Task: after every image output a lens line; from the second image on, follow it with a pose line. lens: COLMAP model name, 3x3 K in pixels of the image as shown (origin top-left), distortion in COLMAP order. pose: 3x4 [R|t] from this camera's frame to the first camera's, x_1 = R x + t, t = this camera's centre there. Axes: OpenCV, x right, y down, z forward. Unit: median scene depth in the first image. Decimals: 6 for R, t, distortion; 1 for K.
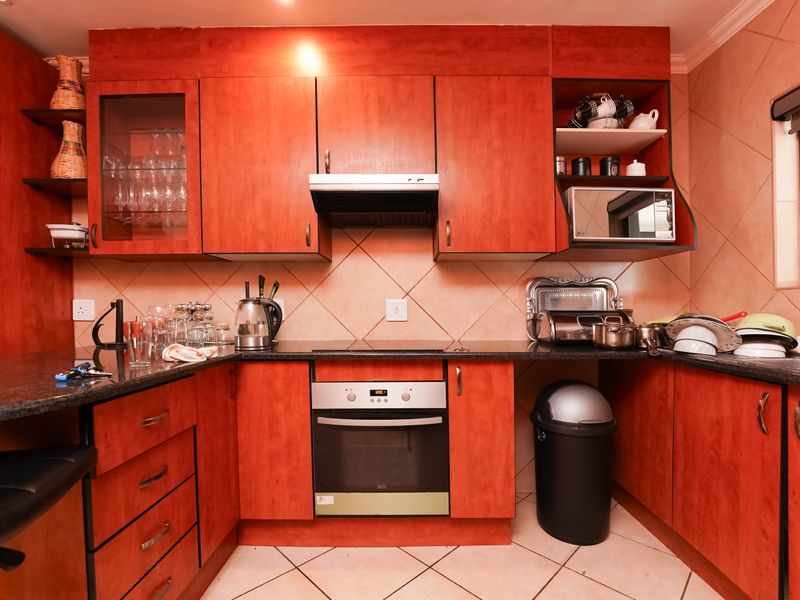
lens RADIAL K [[378.2, 0, 409.8], [0, 378.2, 317.9], [0, 0, 1]] dist [-0.017015, 0.001714]
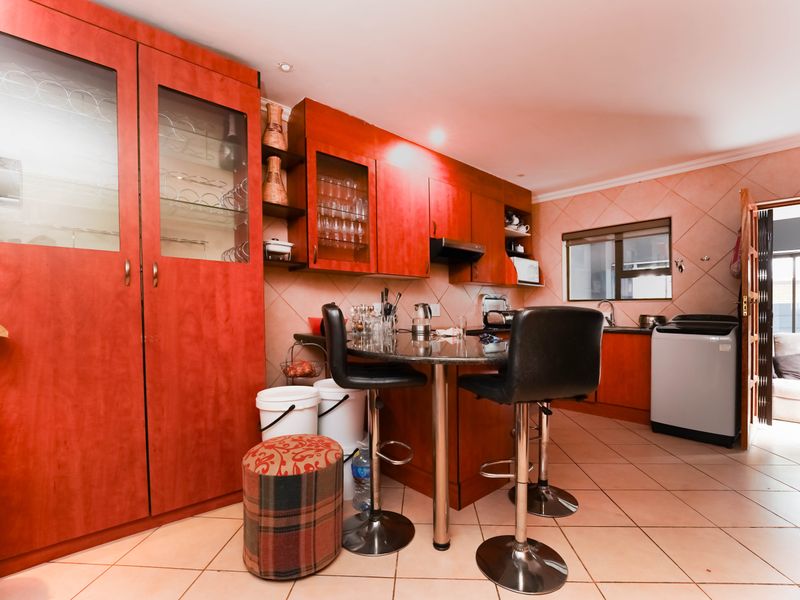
lens RADIAL K [[378.2, 0, 402.3], [0, 378.2, 313.7], [0, 0, 1]] dist [-0.017015, 0.001714]
pose [[0.743744, -0.000862, 0.668464, -1.512098], [0.004671, 0.999981, -0.003909, 0.000697], [-0.668448, 0.006030, 0.743734, -0.223090]]
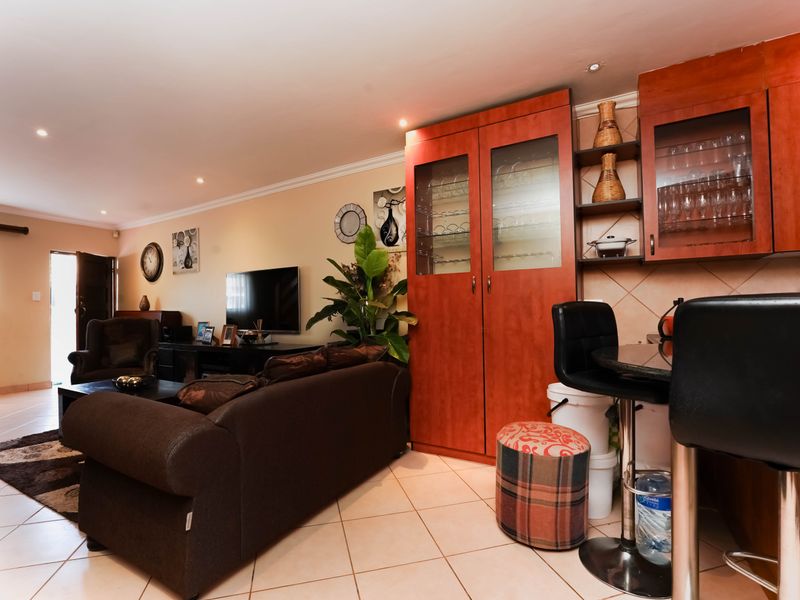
lens RADIAL K [[378.2, 0, 406.8], [0, 378.2, 311.1], [0, 0, 1]] dist [-0.017015, 0.001714]
pose [[0.871040, -0.006176, -0.491173, -0.937041], [-0.001105, 0.999894, -0.014531, 0.009305], [0.491210, 0.013200, 0.870941, -0.417392]]
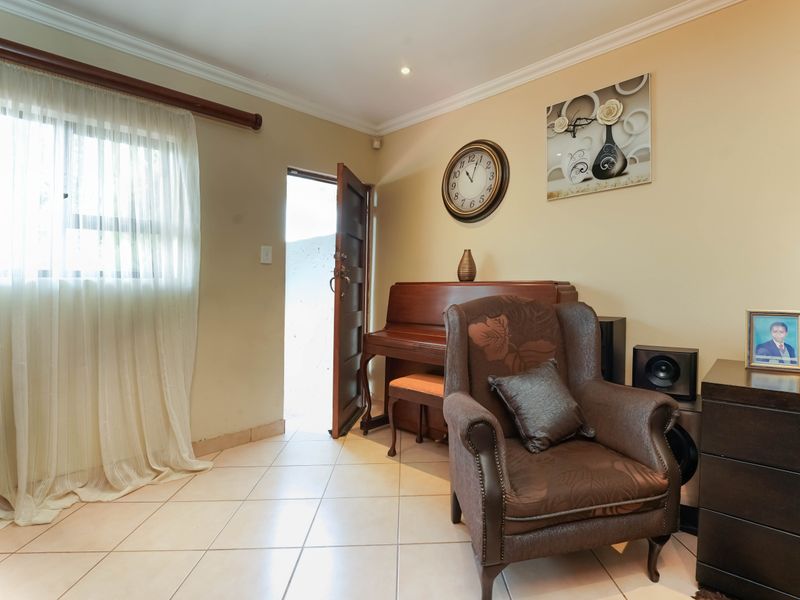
lens RADIAL K [[405.9, 0, 421.8], [0, 405.9, 283.8], [0, 0, 1]] dist [-0.021711, 0.002085]
pose [[0.741539, -0.017389, -0.670685, -3.234405], [0.007321, 0.999814, -0.017828, -0.004618], [0.670870, 0.008310, 0.741528, -0.104824]]
